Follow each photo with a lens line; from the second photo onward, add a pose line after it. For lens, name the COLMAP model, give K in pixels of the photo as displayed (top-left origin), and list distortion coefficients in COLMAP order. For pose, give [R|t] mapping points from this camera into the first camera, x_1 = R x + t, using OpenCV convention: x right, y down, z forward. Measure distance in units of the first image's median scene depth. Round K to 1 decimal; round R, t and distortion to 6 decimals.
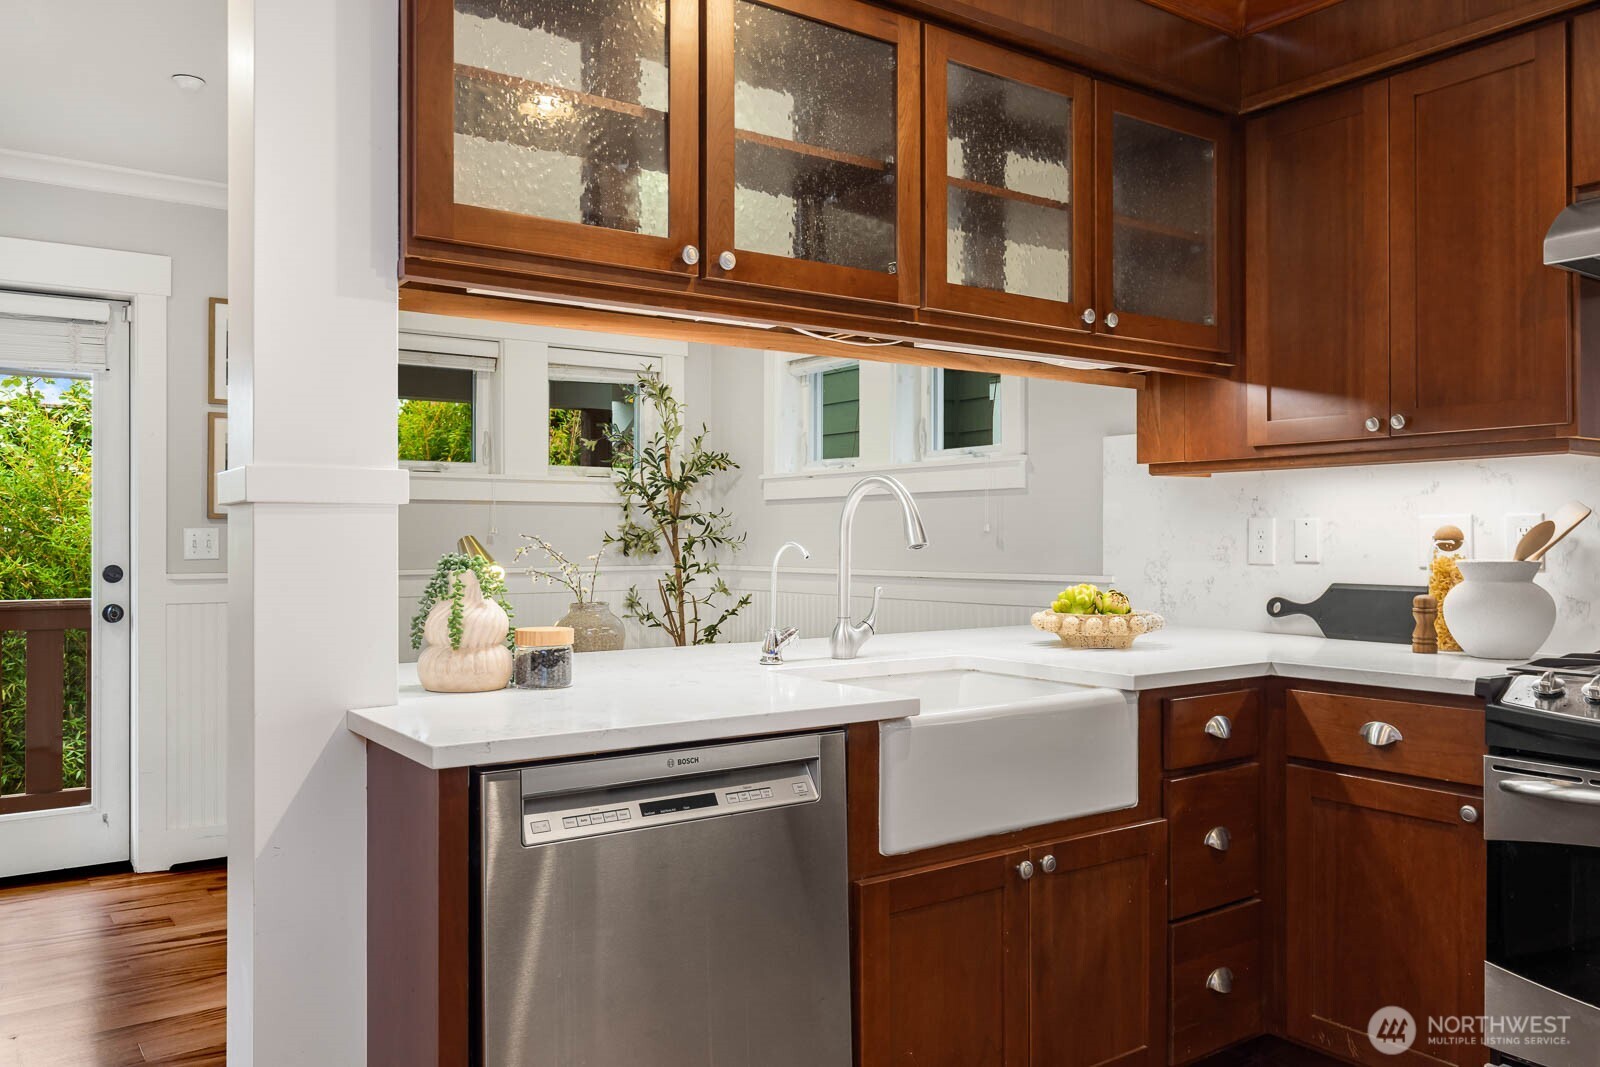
lens RADIAL K [[1219.7, 0, 805.1], [0, 1219.7, 524.4], [0, 0, 1]] dist [-0.004285, 0.001122]
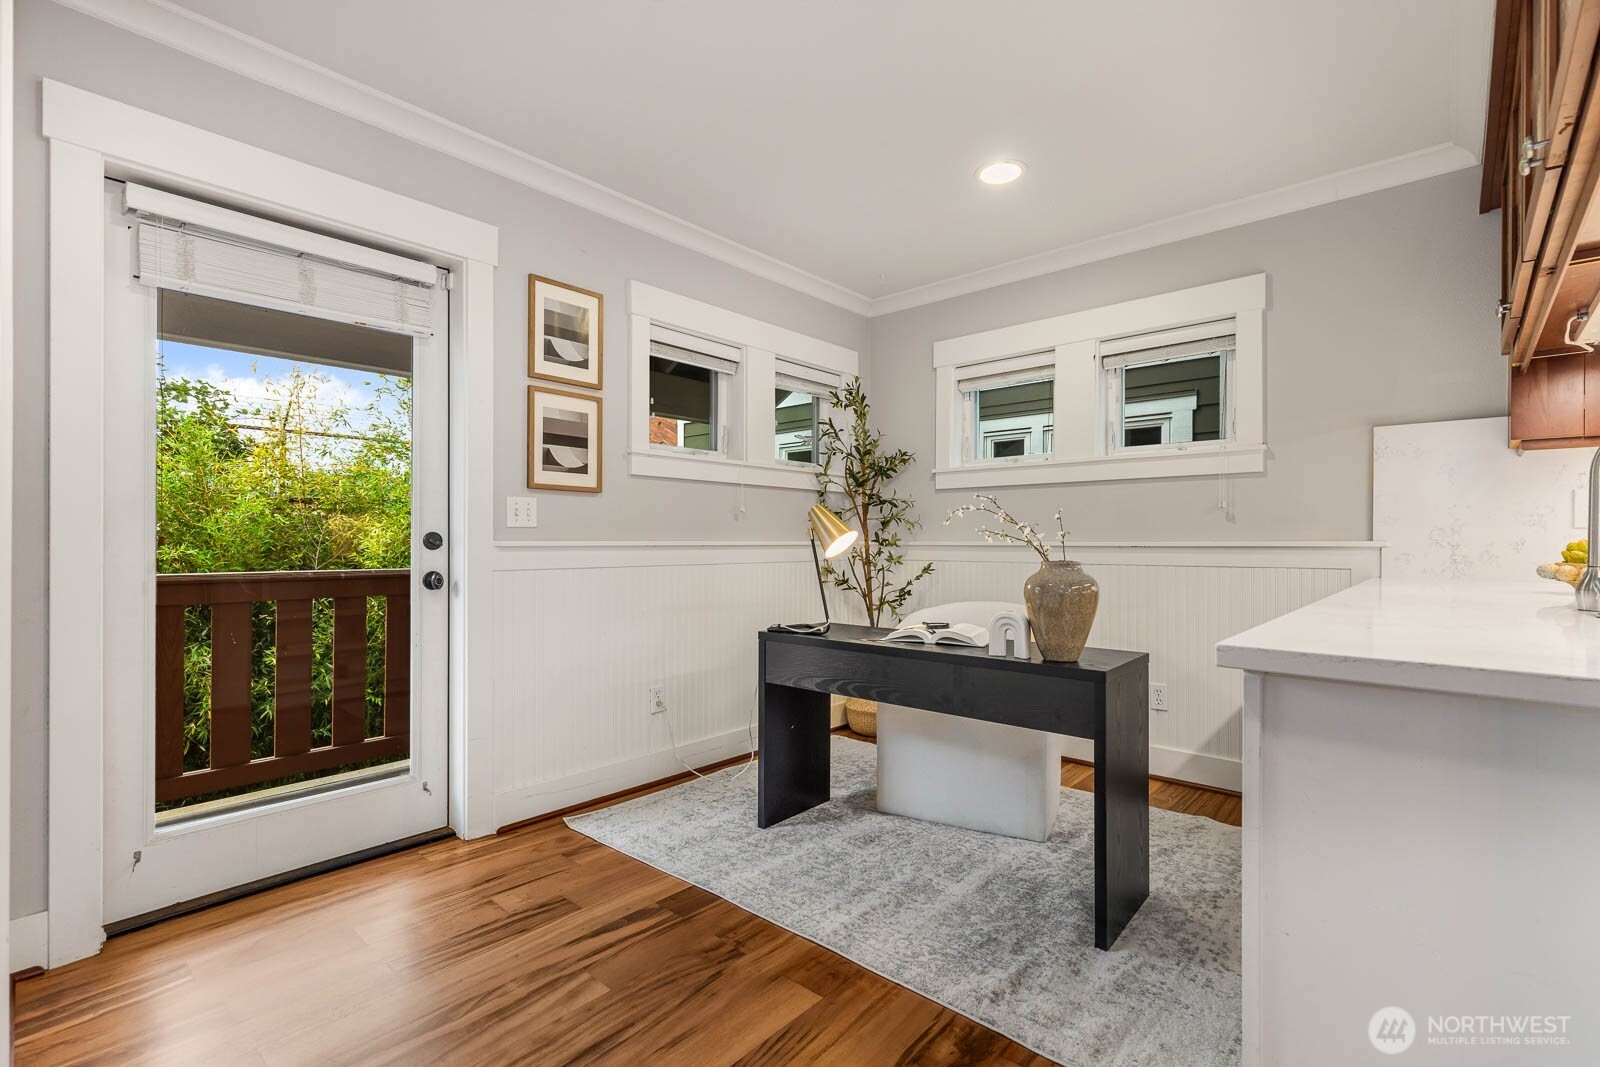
lens RADIAL K [[728.7, 0, 807.2], [0, 728.7, 535.3], [0, 0, 1]] dist [0.002921, 0.000382]
pose [[0.976312, 0.005208, 0.216306, -0.613084], [-0.005678, 0.999983, 0.001552, 0.051435], [-0.216295, -0.002744, 0.976324, 0.539242]]
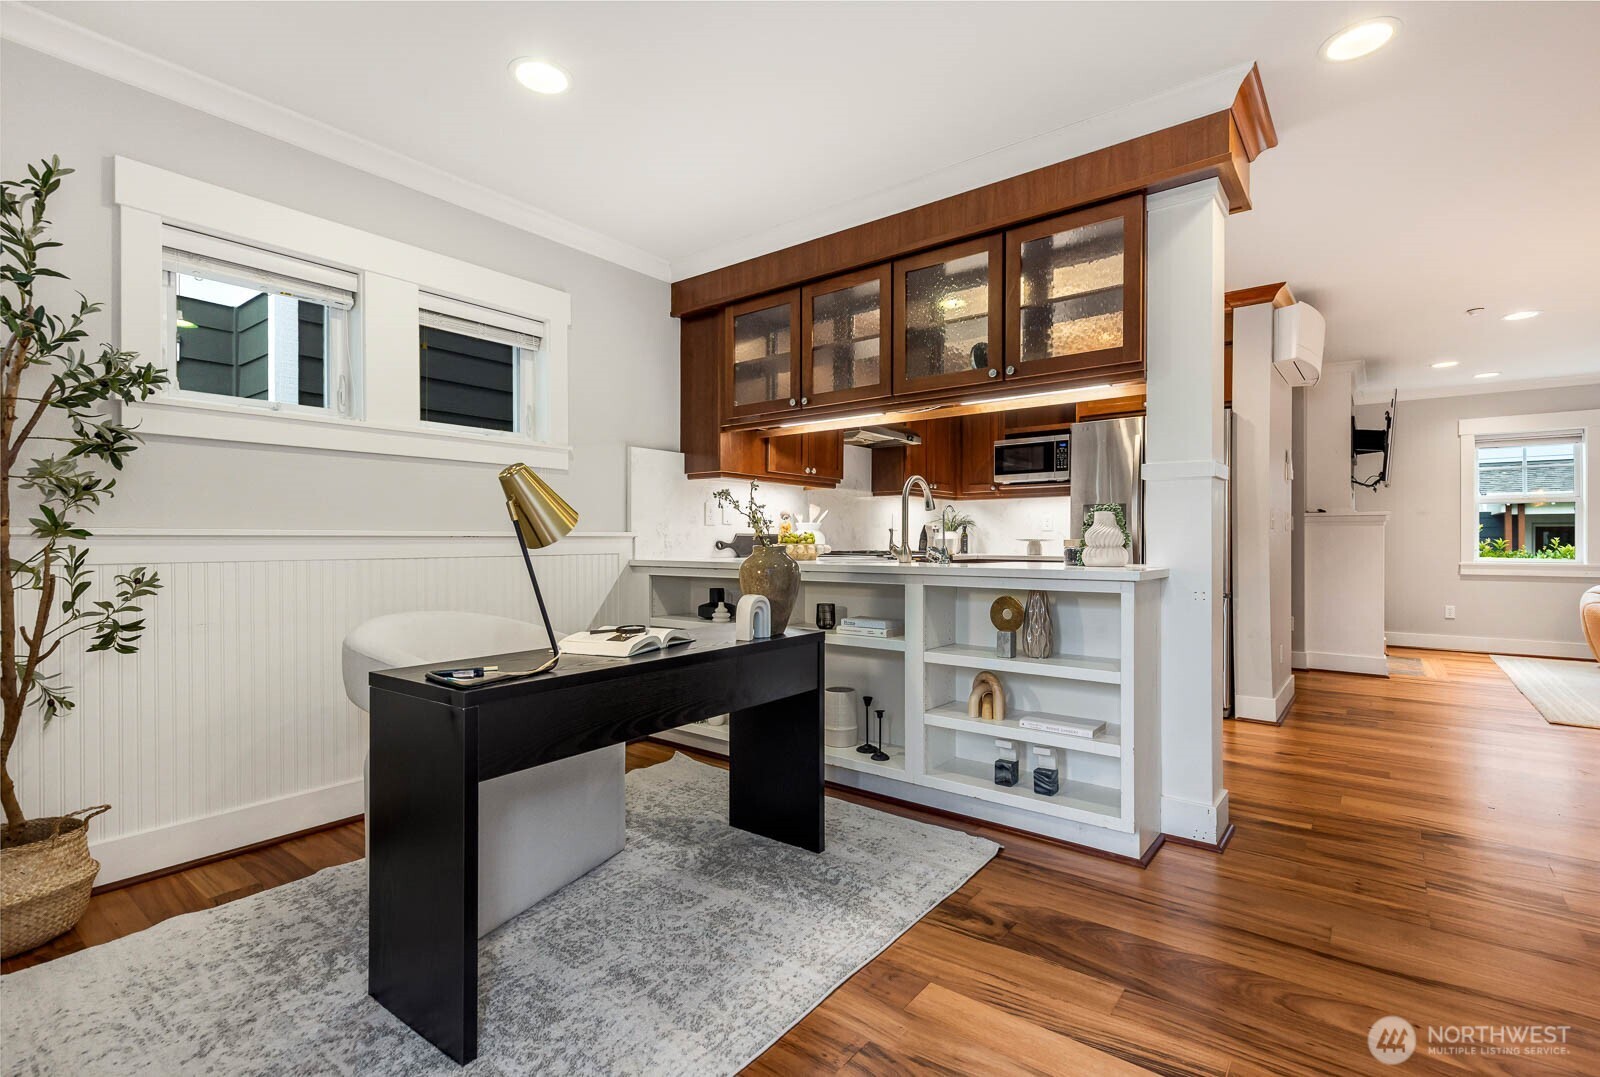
lens RADIAL K [[743.3, 0, 827.0], [0, 743.3, 539.0], [0, 0, 1]] dist [0.021573, -0.000029]
pose [[-0.301441, 0.002284, 0.953482, -1.029107], [-0.011839, 0.999911, -0.006138, 0.072091], [-0.953411, -0.013138, -0.301387, 1.386992]]
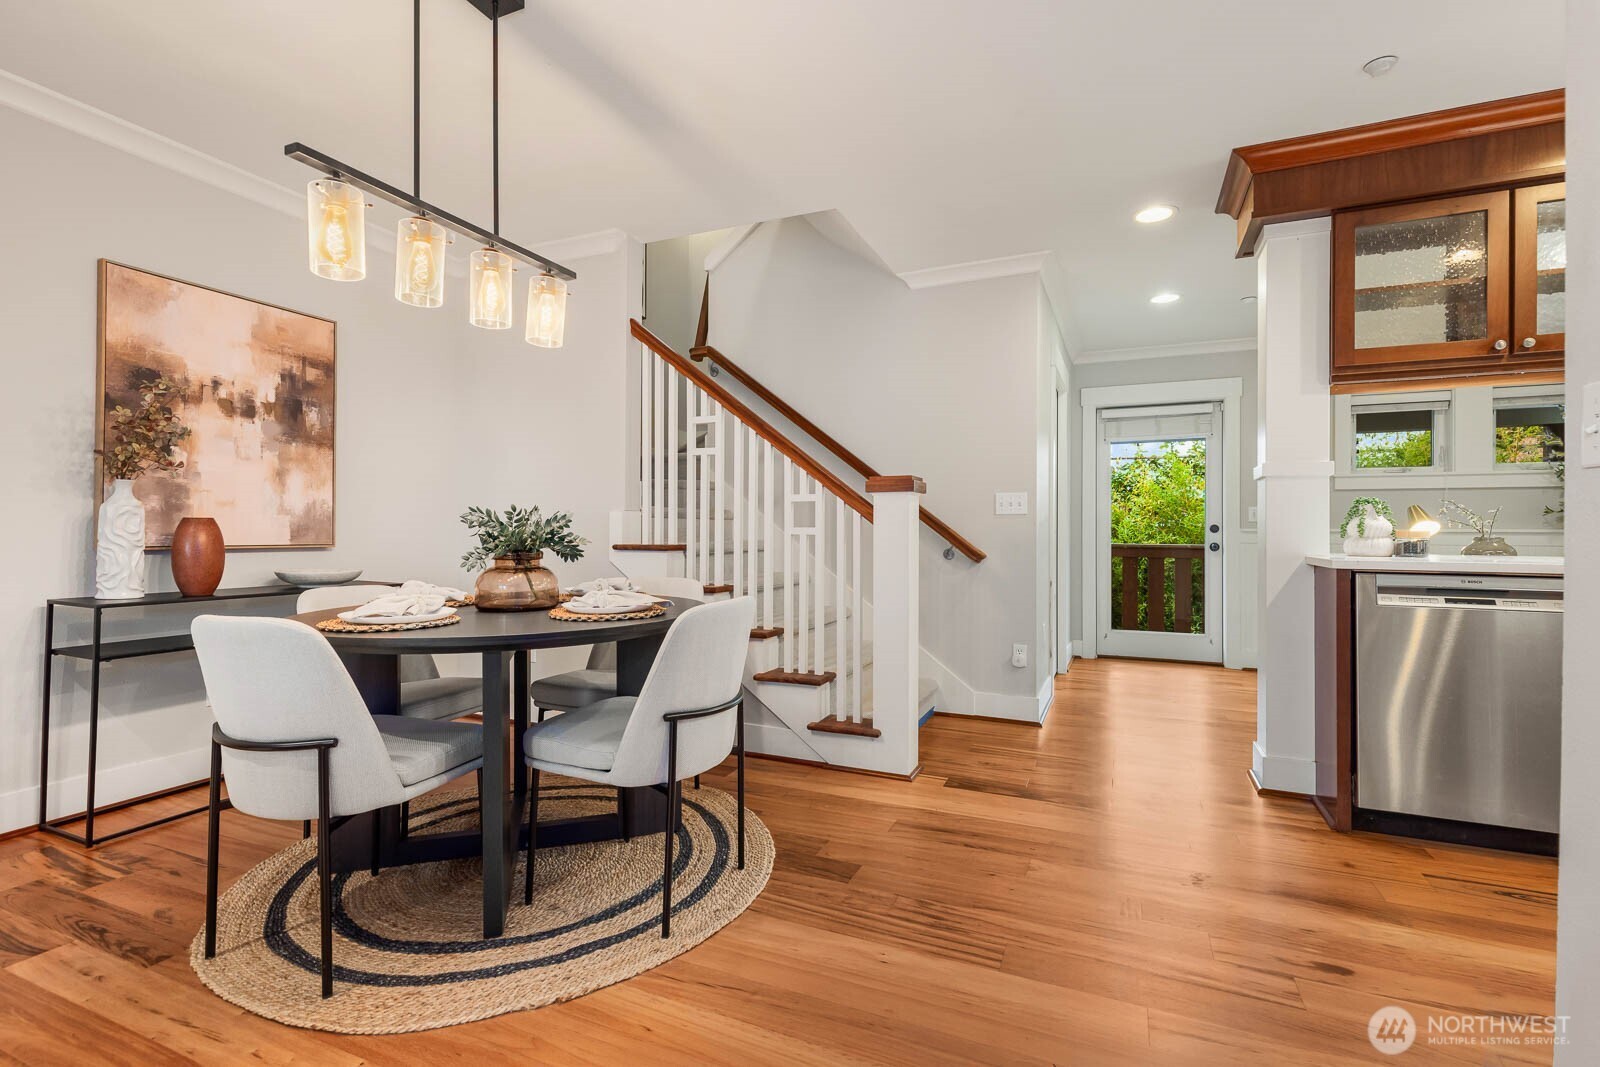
lens RADIAL K [[728.7, 0, 807.2], [0, 728.7, 535.3], [0, 0, 1]] dist [0.002921, 0.000382]
pose [[0.517408, 0.006387, -0.855715, 0.252533], [0.004135, 0.999942, 0.009964, 0.055980], [0.855729, -0.008694, 0.517352, -0.440893]]
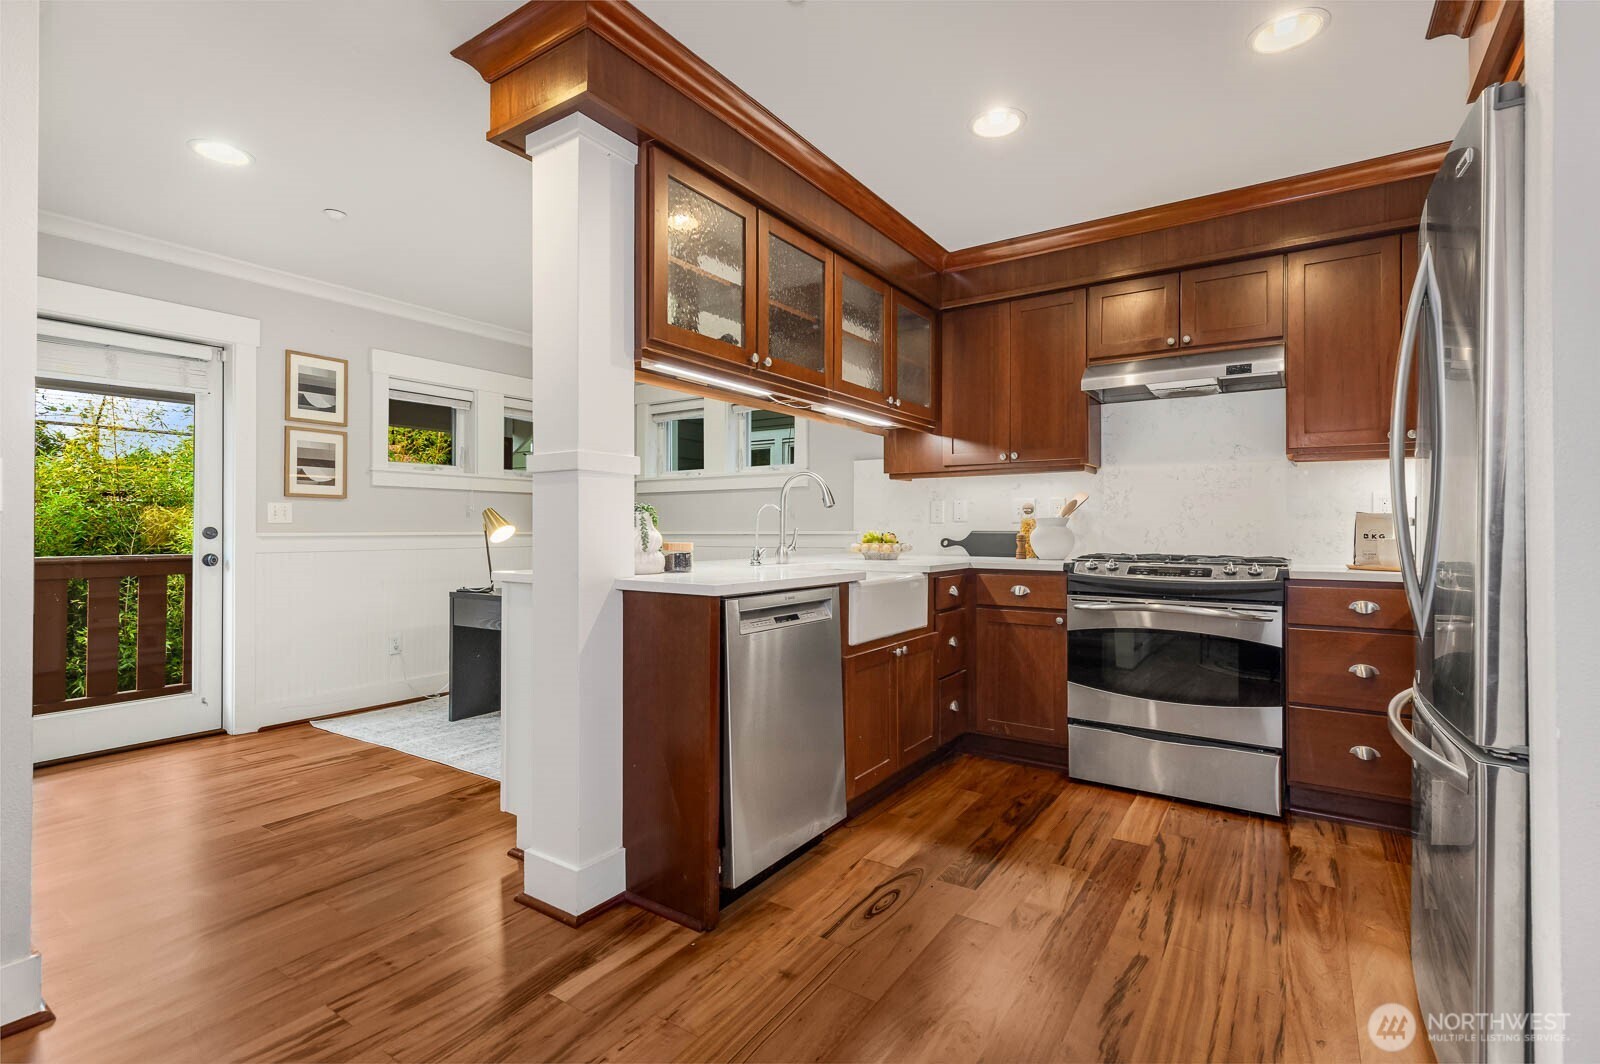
lens RADIAL K [[739.3, 0, 807.4], [0, 739.3, 522.5], [0, 0, 1]] dist [0.007594, -0.000213]
pose [[0.936827, 0.005237, 0.349755, -0.321066], [-0.005206, 0.999986, -0.001028, 0.039137], [-0.349755, -0.000858, 0.936841, -0.133747]]
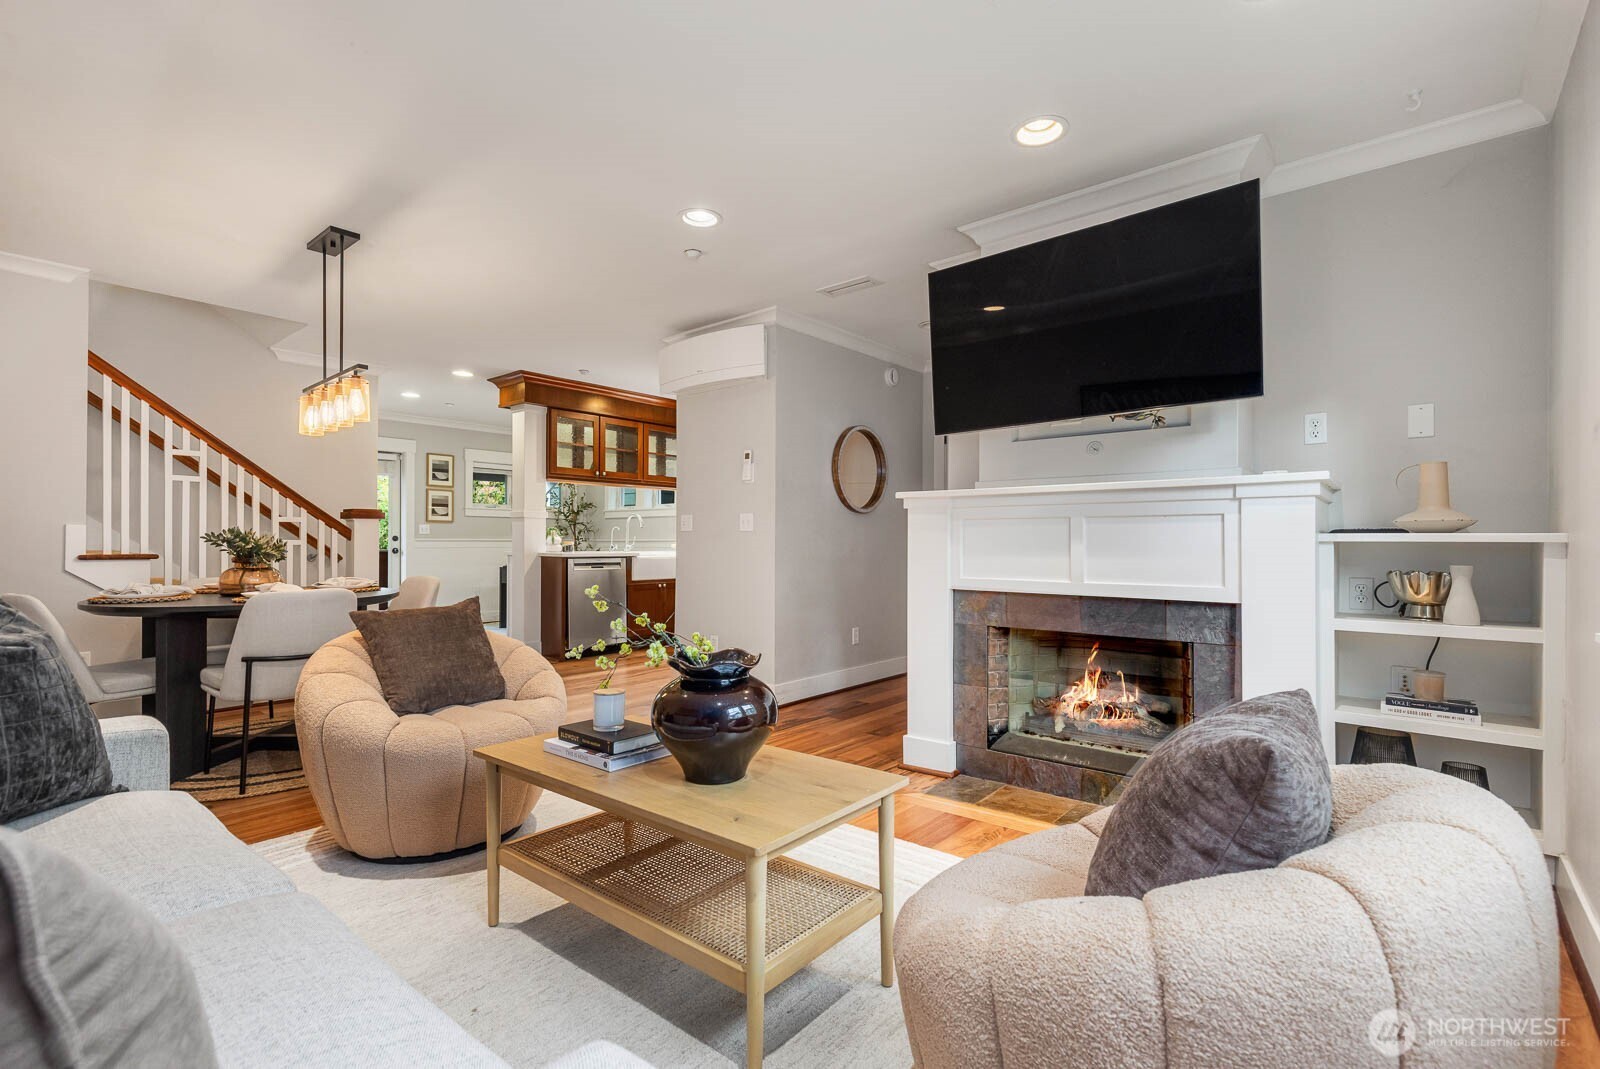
lens RADIAL K [[729.4, 0, 800.0], [0, 729.4, 534.5], [0, 0, 1]] dist [0.006043, 0.000054]
pose [[0.969569, 0.007506, 0.244704, -0.009228], [-0.007542, 0.999971, -0.000792, 0.036585], [-0.244703, -0.001077, 0.969597, -1.732353]]
